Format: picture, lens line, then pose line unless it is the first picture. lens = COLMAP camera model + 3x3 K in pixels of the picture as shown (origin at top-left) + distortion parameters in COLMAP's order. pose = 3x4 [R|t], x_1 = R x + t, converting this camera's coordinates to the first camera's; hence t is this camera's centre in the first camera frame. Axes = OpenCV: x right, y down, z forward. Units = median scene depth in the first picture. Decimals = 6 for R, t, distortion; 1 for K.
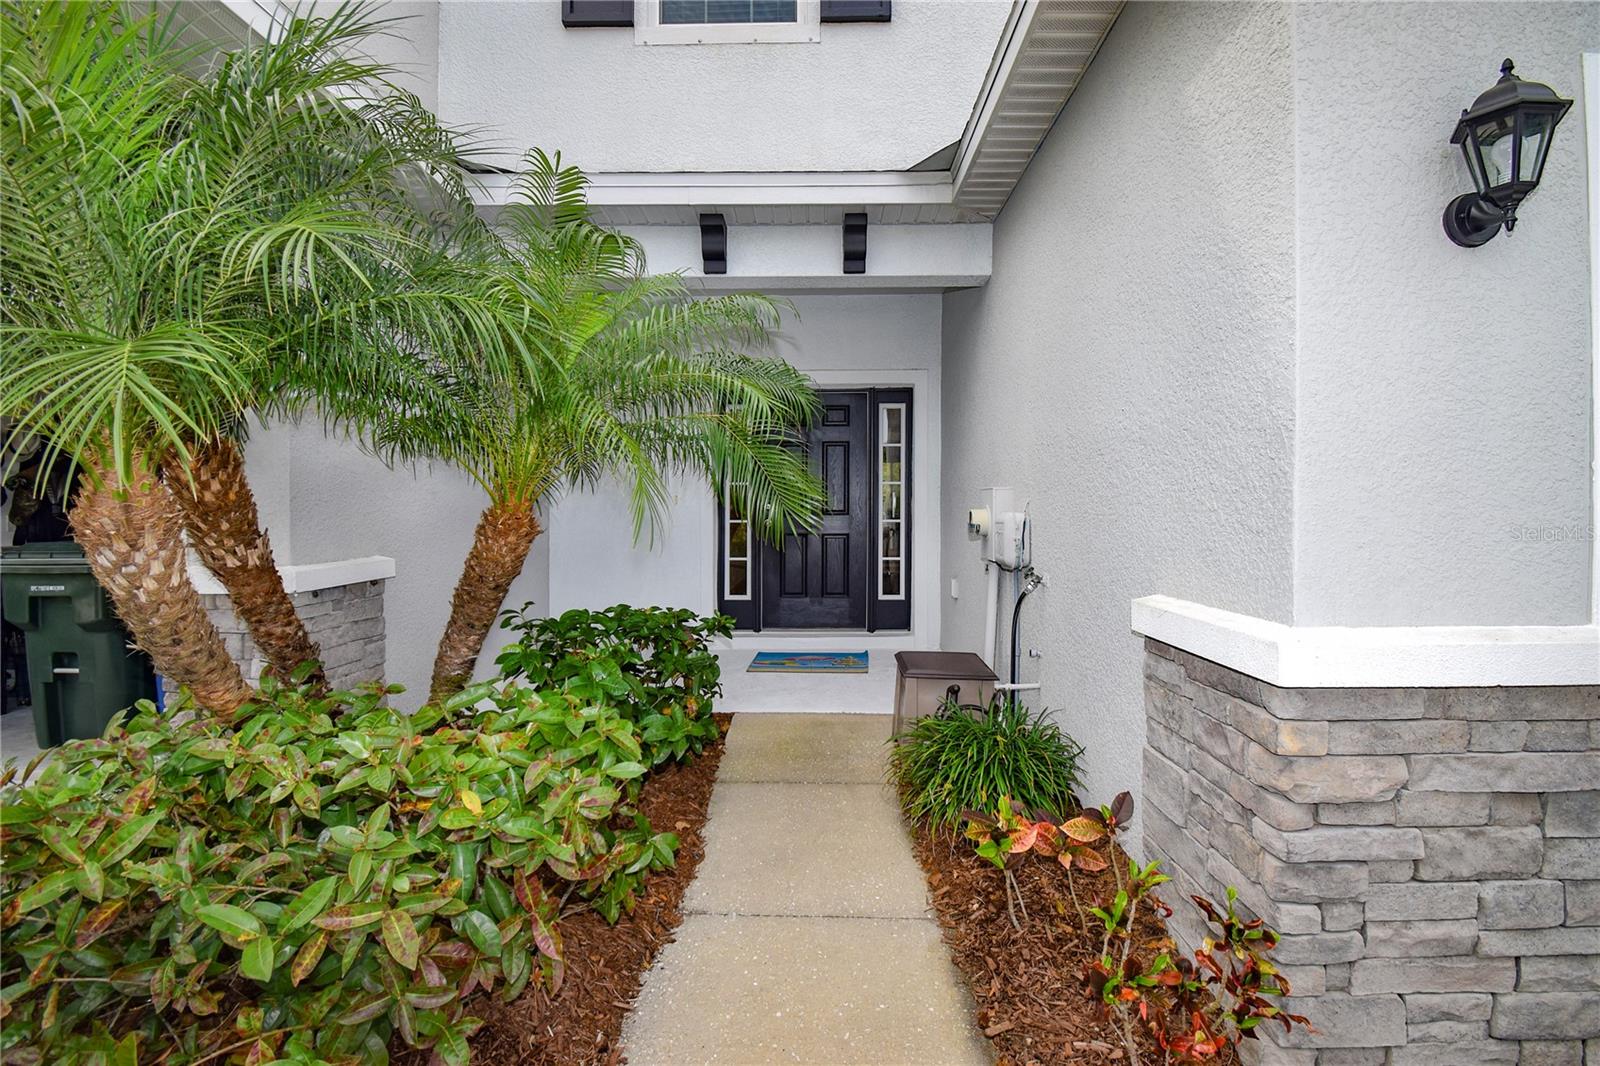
lens RADIAL K [[588.9, 0, 866.7], [0, 588.9, 472.1], [0, 0, 1]] dist [0.000549, -0.005837]
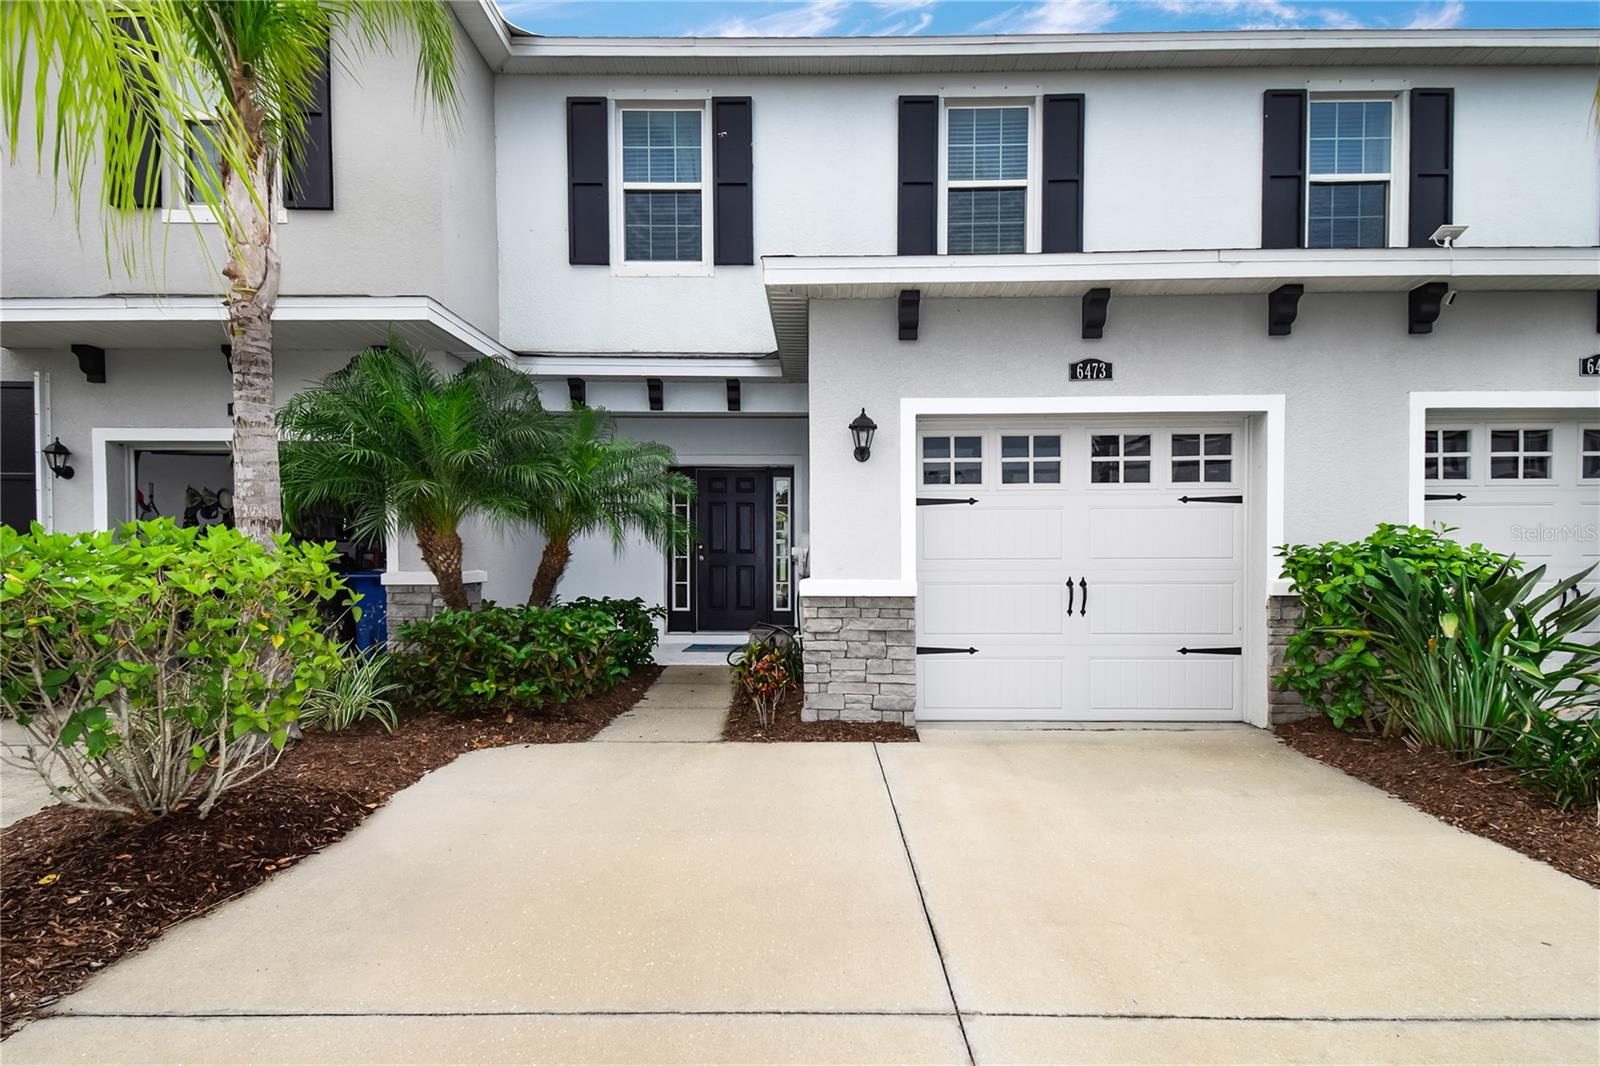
lens RADIAL K [[711.0, 0, 816.7], [0, 711.0, 532.5], [0, 0, 1]] dist [0.002157, -0.013400]
pose [[0.995499, 0.003655, -0.094697, 0.471807], [-0.001137, 0.999645, 0.026630, -0.040461], [0.094761, -0.026403, 0.995150, -1.198446]]
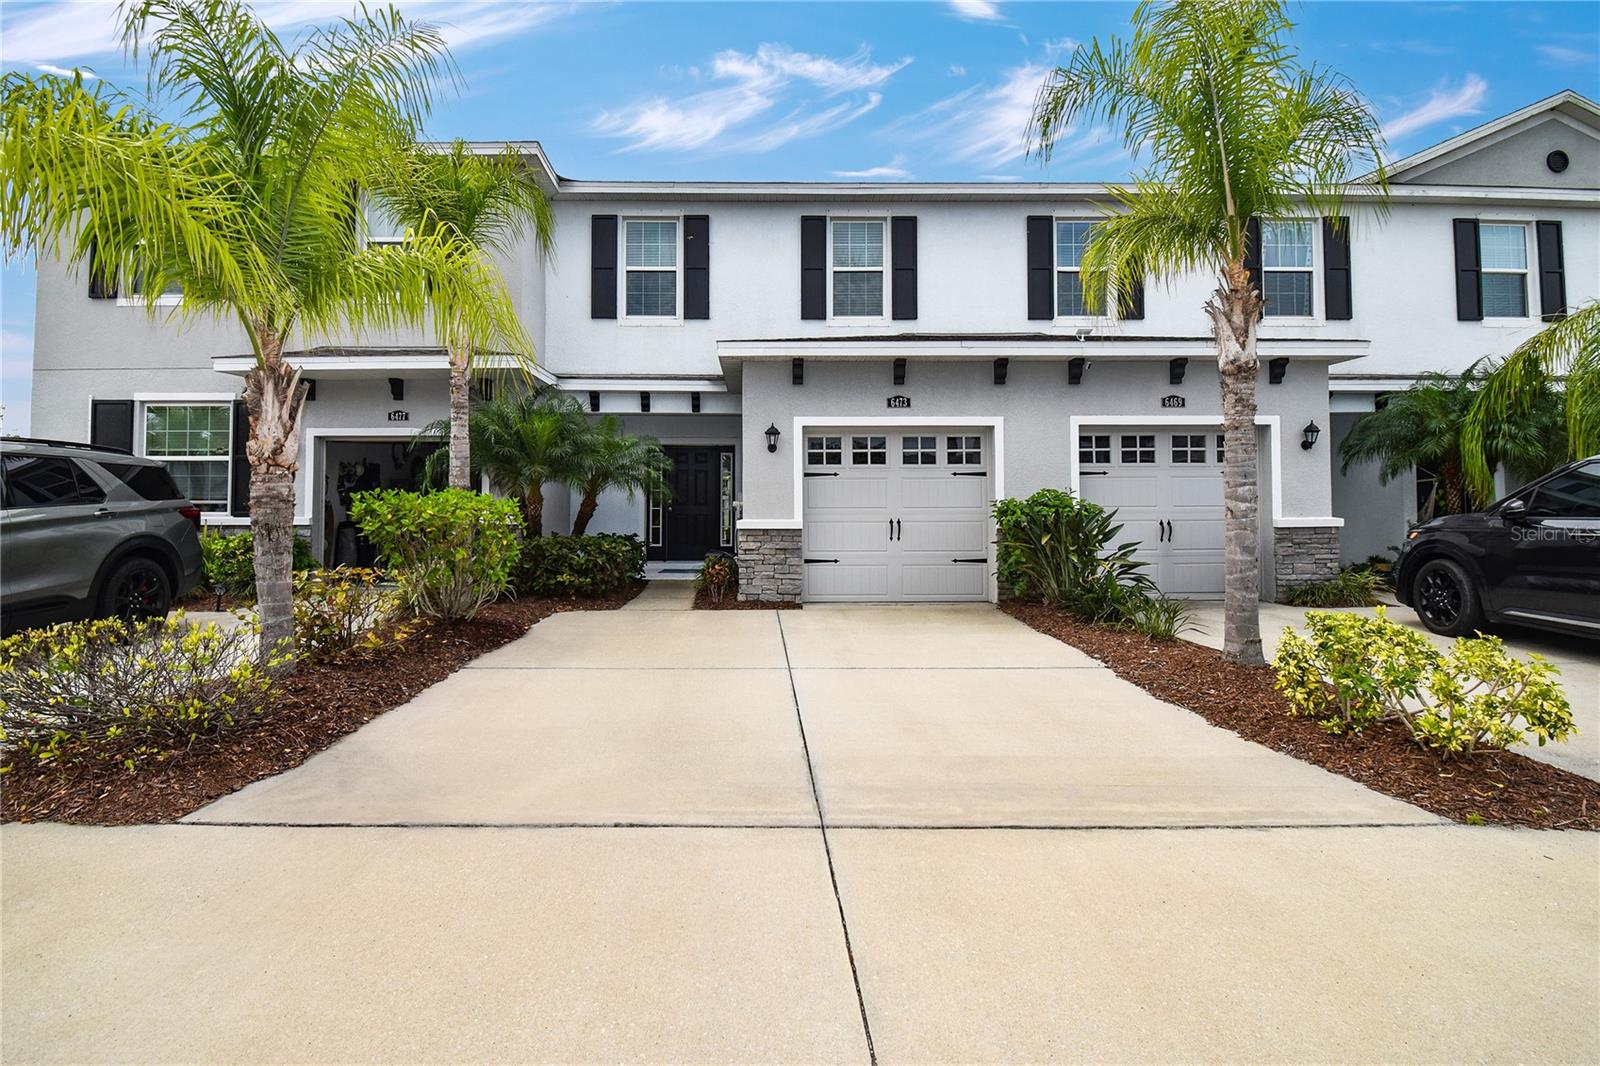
lens RADIAL K [[697.1, 0, 760.3], [0, 697.1, 419.2], [0, 0, 1]] dist [0.001760, -0.012121]
pose [[0.995547, -0.005136, -0.094125, 0.642418], [-0.001449, 0.997563, -0.069760, -0.097895], [0.094254, 0.069585, 0.993113, -2.410167]]
